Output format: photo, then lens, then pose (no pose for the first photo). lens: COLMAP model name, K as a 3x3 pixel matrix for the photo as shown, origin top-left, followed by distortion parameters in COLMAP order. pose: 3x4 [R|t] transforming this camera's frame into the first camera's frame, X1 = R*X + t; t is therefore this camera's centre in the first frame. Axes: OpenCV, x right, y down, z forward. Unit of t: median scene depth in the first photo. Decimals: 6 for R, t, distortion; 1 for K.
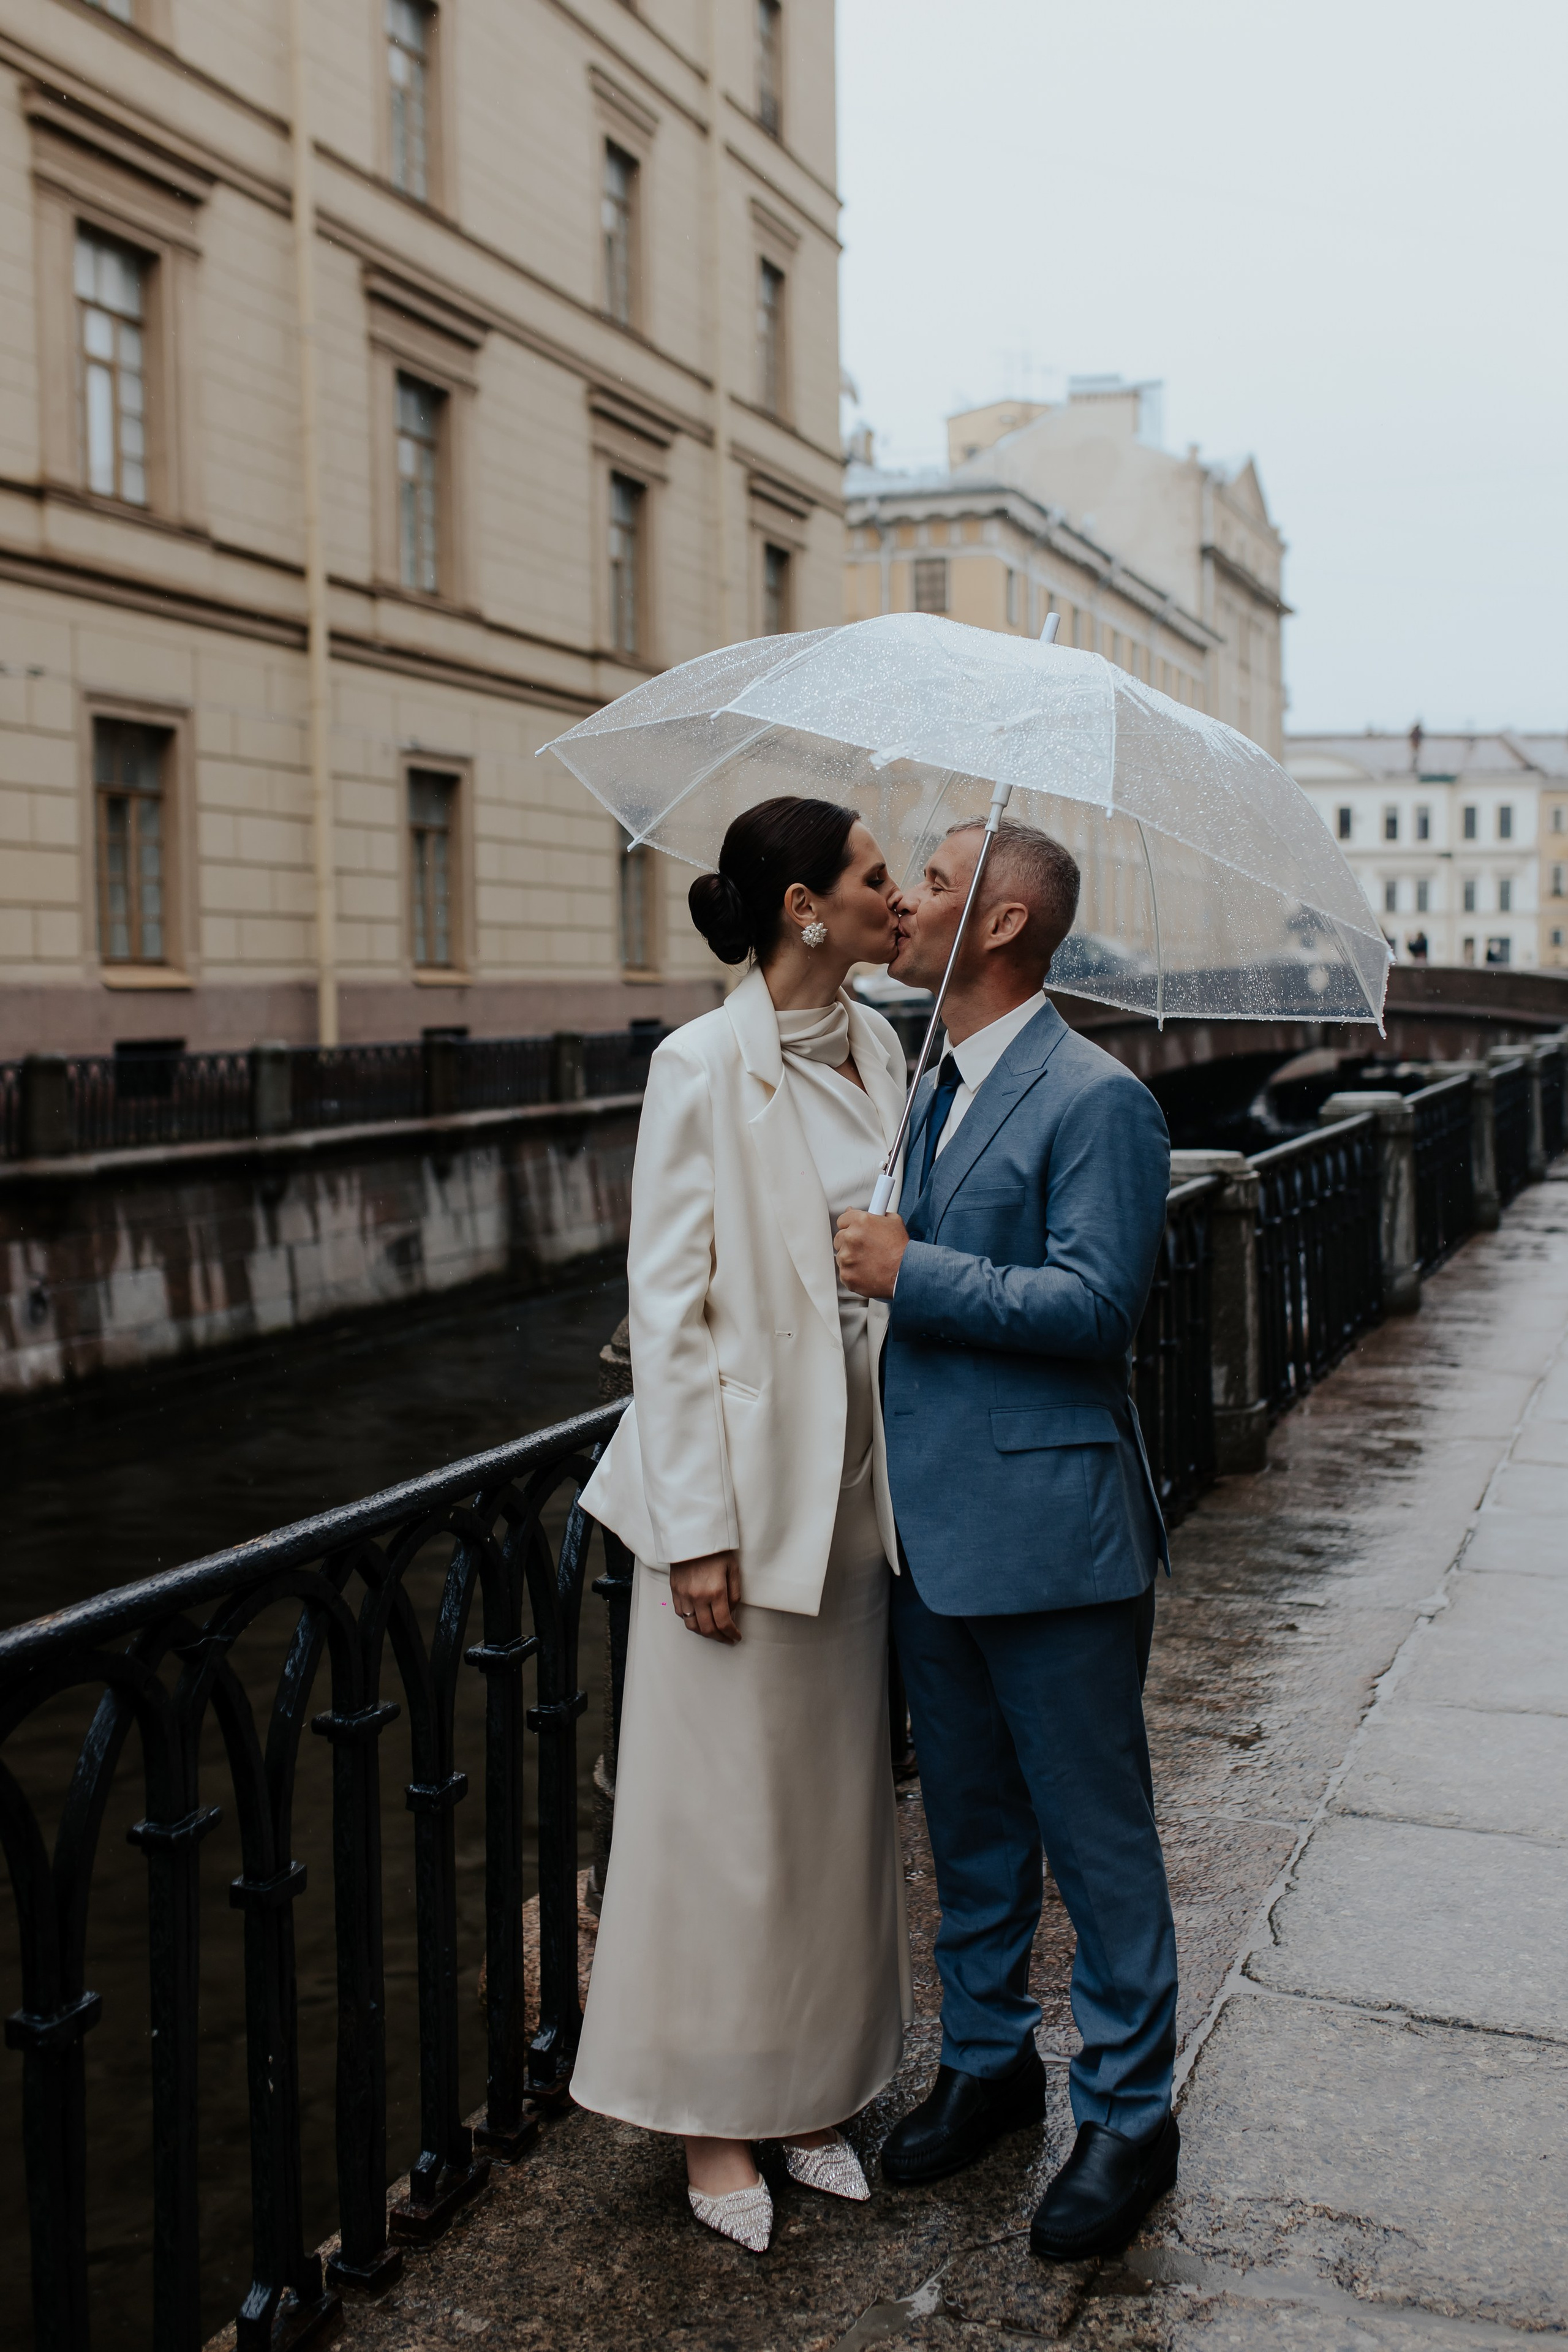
lens RADIAL K [[2327.0, 0, 784.0], [0, 2327.0, 1176.0], [0, 0, 1]] dist [0.032750, -0.004055]
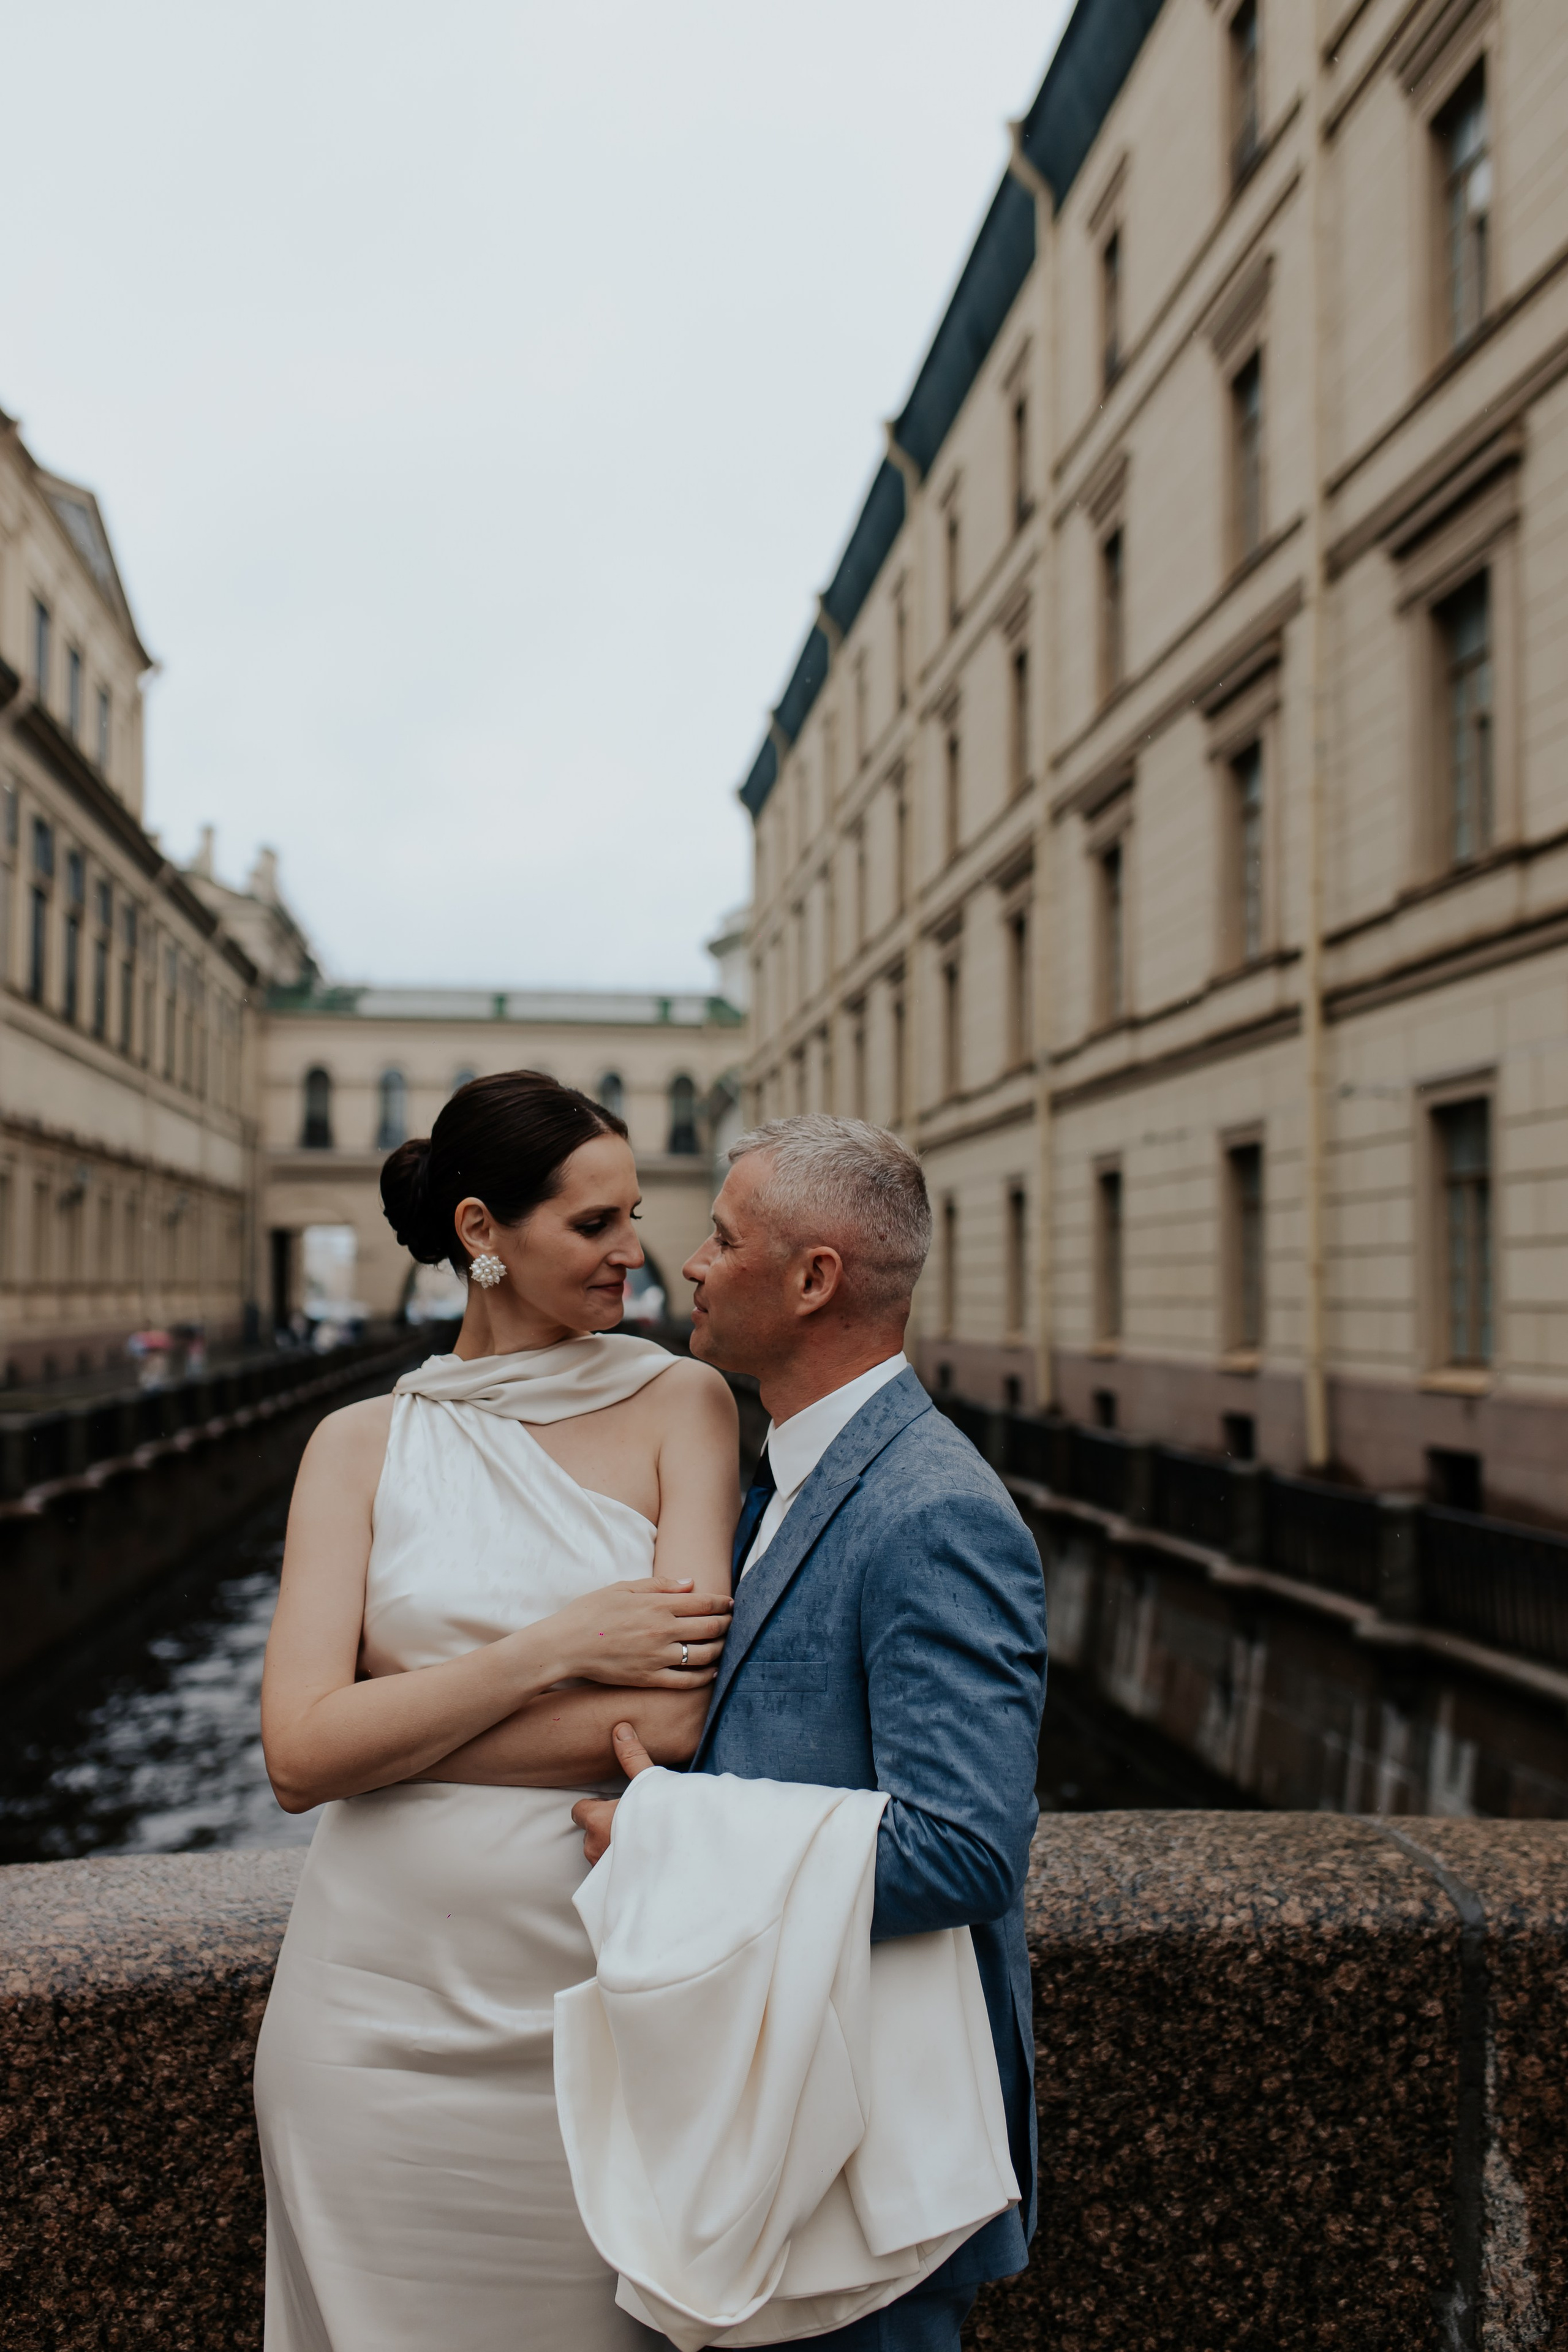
lens RADIAL K [[2216.9, 0, 784.0], [0, 2216.9, 1176.0], [0, 0, 1]] dist [0.043231, -0.039242]
pose [[-0.883539, -0.041001, -0.466560, 0.354329], [-0.057157, 0.998154, 0.020523, -0.148287], [0.464857, 0.044800, -0.884251, 1.481864]]
